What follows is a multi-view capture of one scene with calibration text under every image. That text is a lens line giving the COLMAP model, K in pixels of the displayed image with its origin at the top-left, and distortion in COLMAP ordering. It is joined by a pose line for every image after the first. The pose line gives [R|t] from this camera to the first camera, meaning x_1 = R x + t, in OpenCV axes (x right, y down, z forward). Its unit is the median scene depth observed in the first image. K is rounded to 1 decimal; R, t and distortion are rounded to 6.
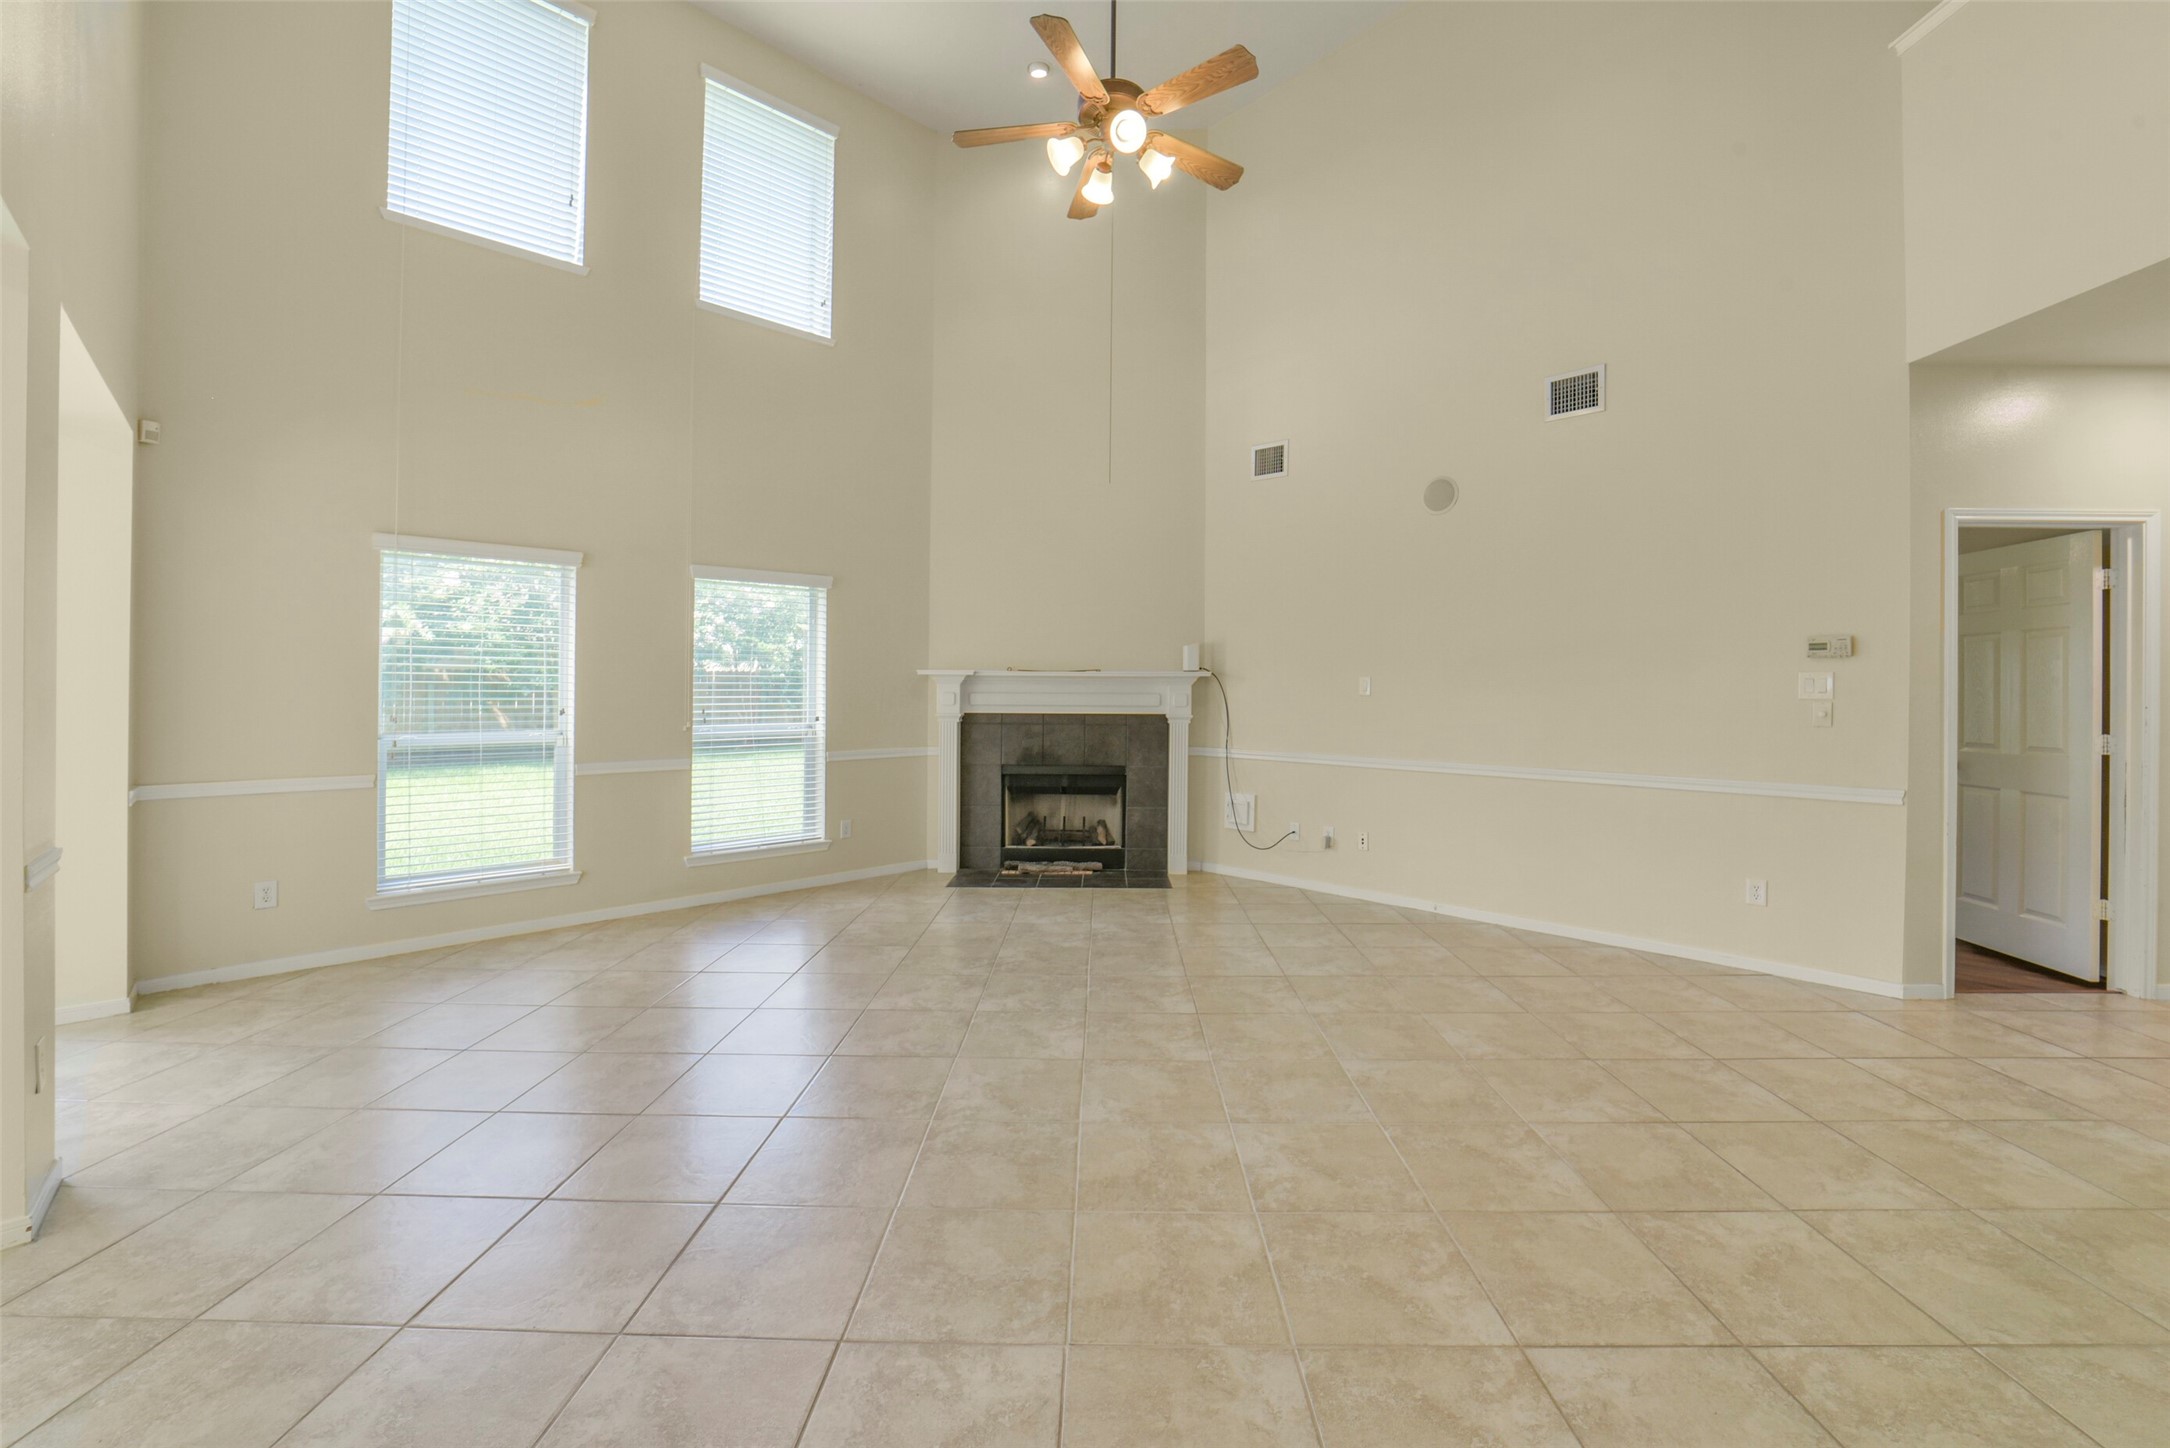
lens RADIAL K [[866.4, 0, 1095.7], [0, 866.4, 687.3], [0, 0, 1]] dist [-0.032316, 0.007148]
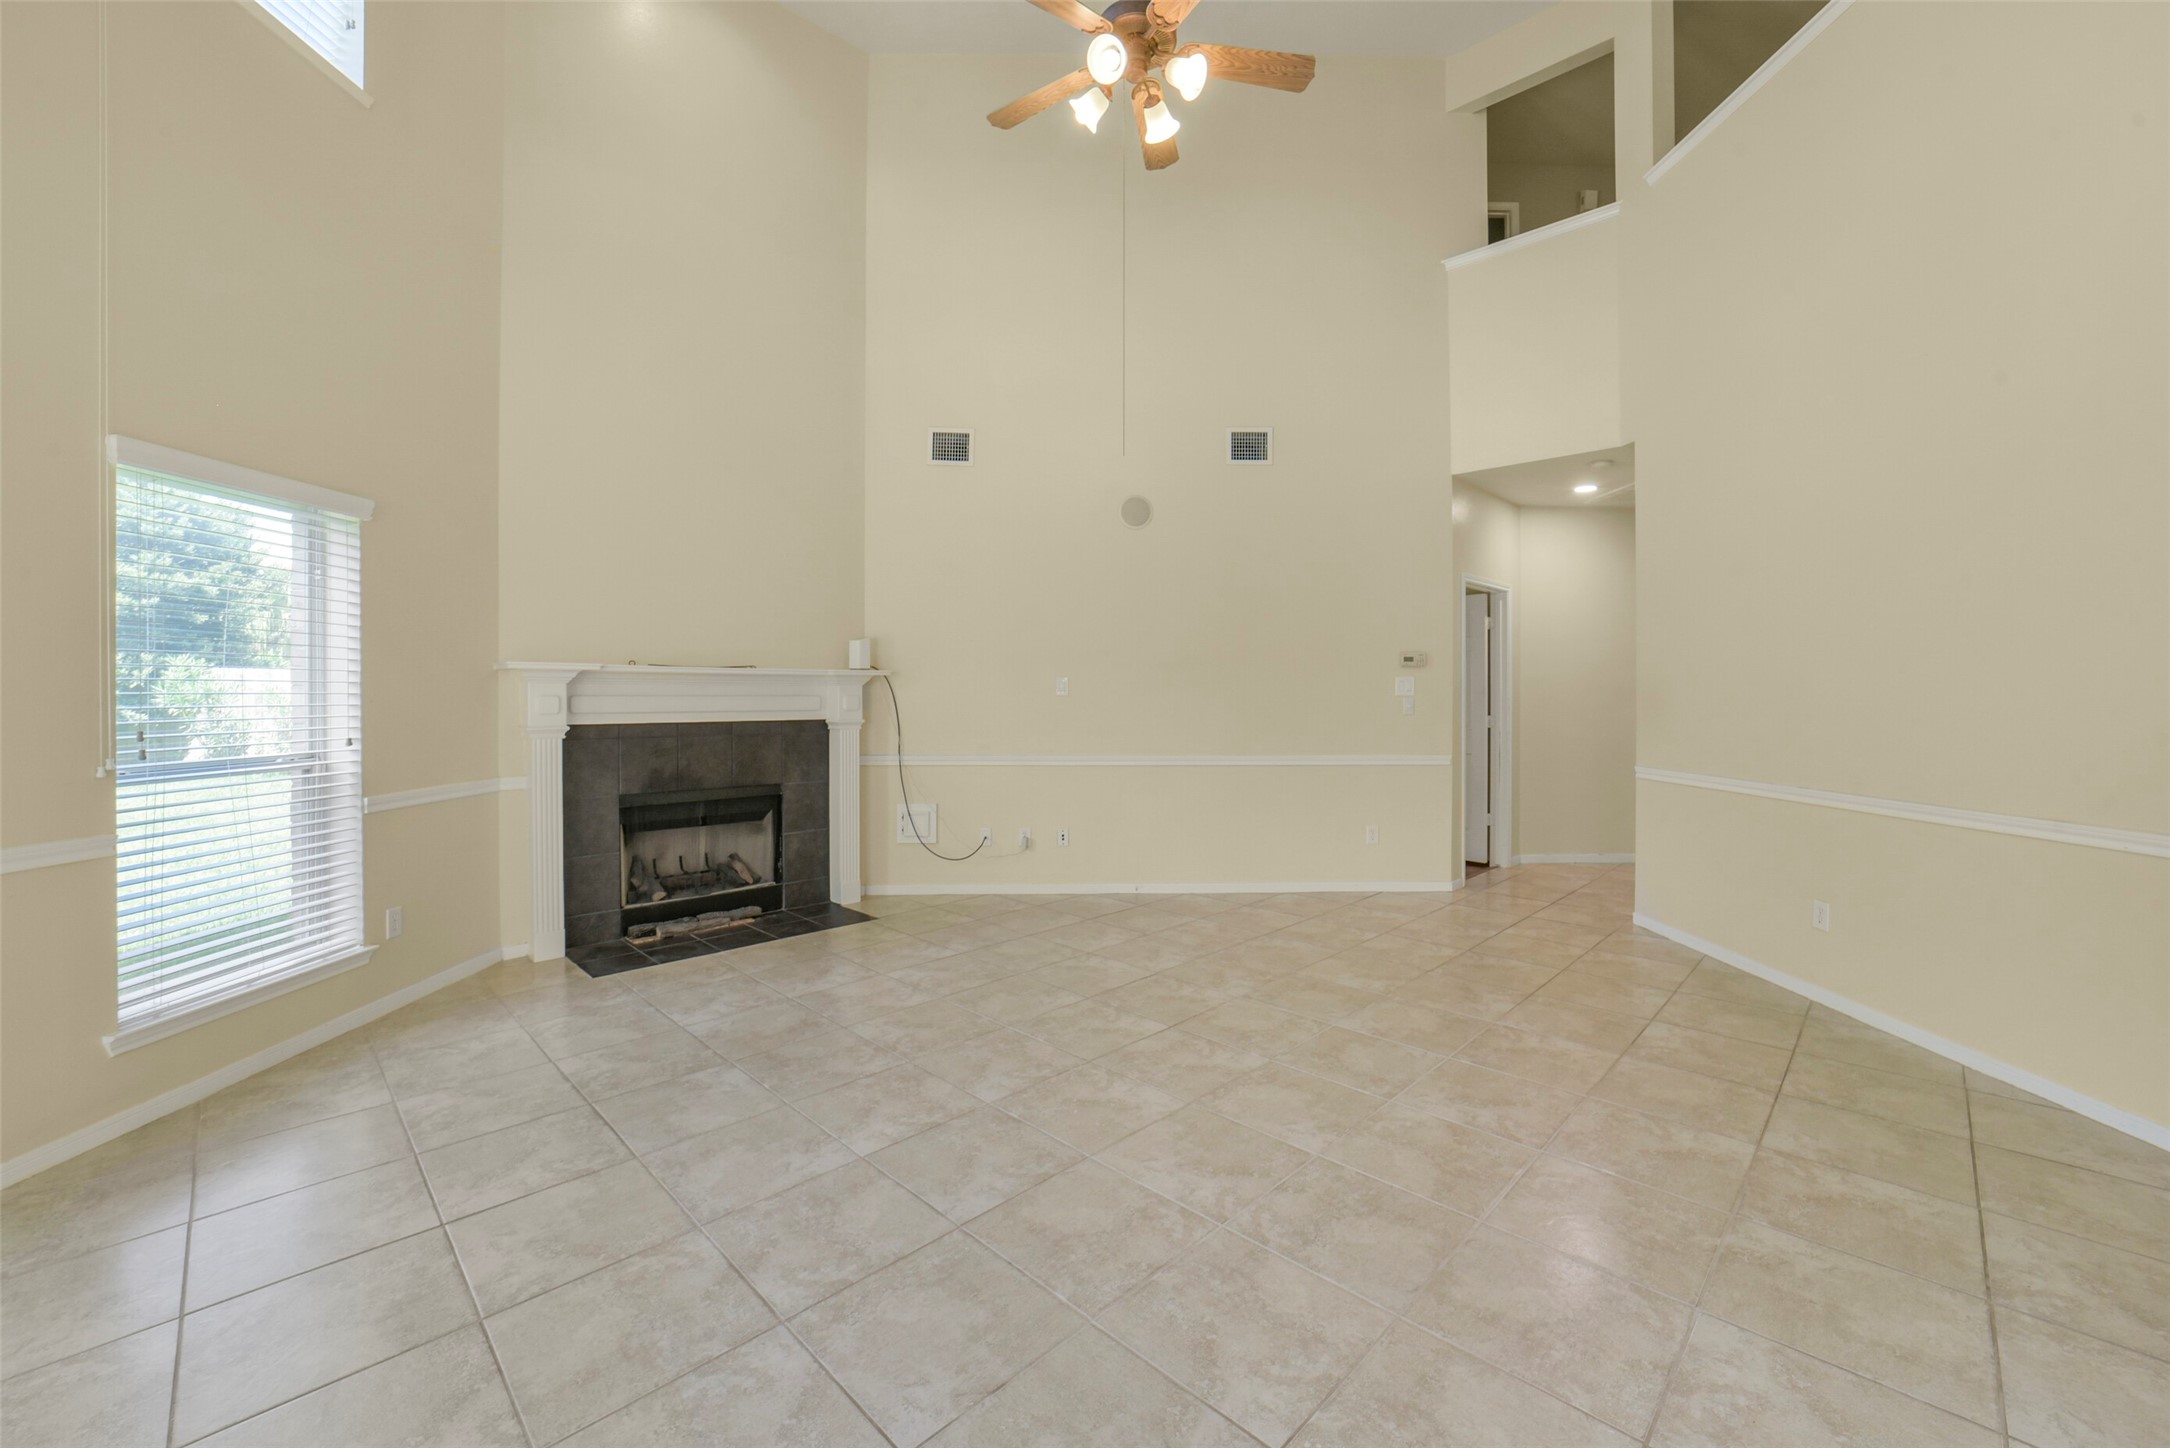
lens RADIAL K [[866.4, 0, 1092.4], [0, 866.4, 696.5], [0, 0, 1]] dist [-0.032316, 0.007148]
pose [[0.694308, -0.006852, 0.719645, -0.357304], [0.001430, 0.999966, 0.008141, 0.001782], [-0.719677, -0.004623, 0.694294, 0.225528]]
